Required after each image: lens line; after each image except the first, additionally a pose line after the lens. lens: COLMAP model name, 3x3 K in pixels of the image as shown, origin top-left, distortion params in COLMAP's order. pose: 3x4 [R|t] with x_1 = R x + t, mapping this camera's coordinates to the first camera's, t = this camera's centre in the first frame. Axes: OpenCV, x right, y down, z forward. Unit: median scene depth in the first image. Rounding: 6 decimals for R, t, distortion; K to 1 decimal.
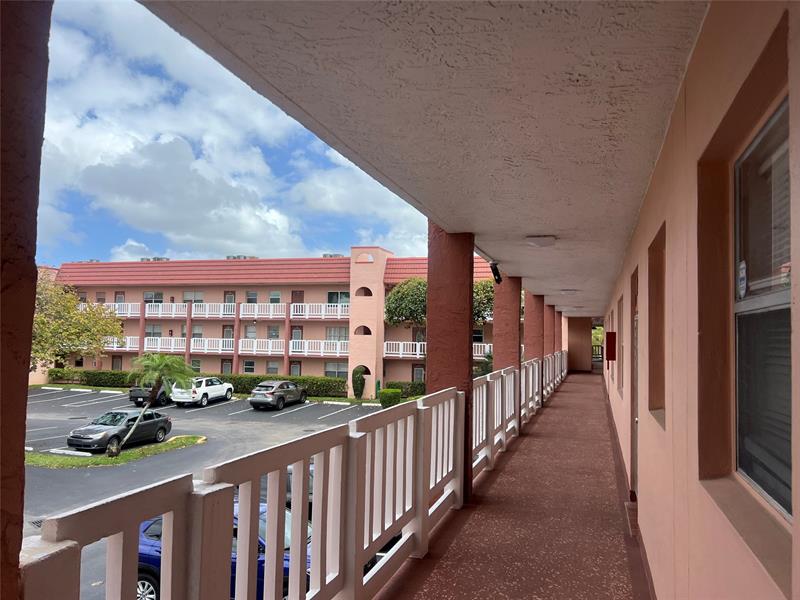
lens RADIAL K [[601.6, 0, 400.4], [0, 601.6, 305.3], [0, 0, 1]] dist [0.062015, -0.075860]
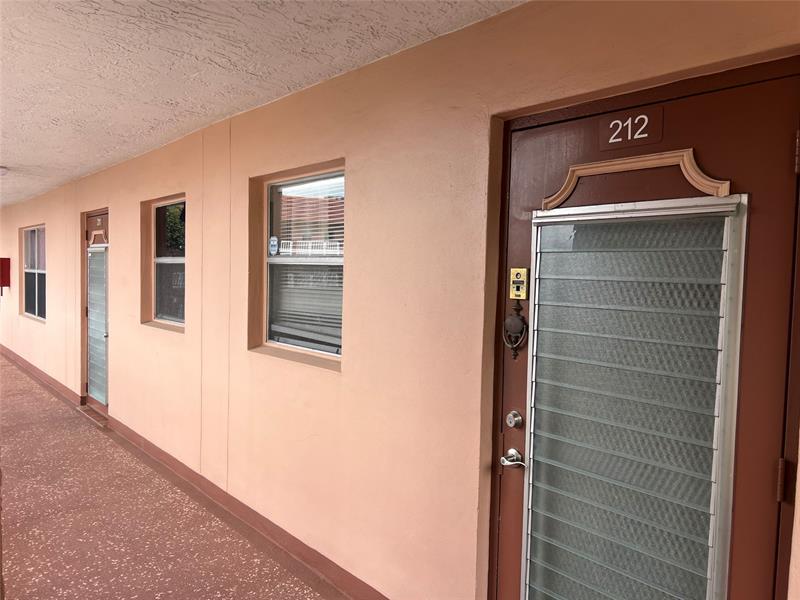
lens RADIAL K [[601.6, 0, 401.4], [0, 601.6, 300.3], [0, 0, 1]] dist [0.062015, -0.075860]
pose [[0.528024, -0.050123, 0.847749, -0.415720], [-0.052916, 0.994375, 0.091751, -0.032320], [-0.847579, -0.093306, 0.522402, -0.183017]]
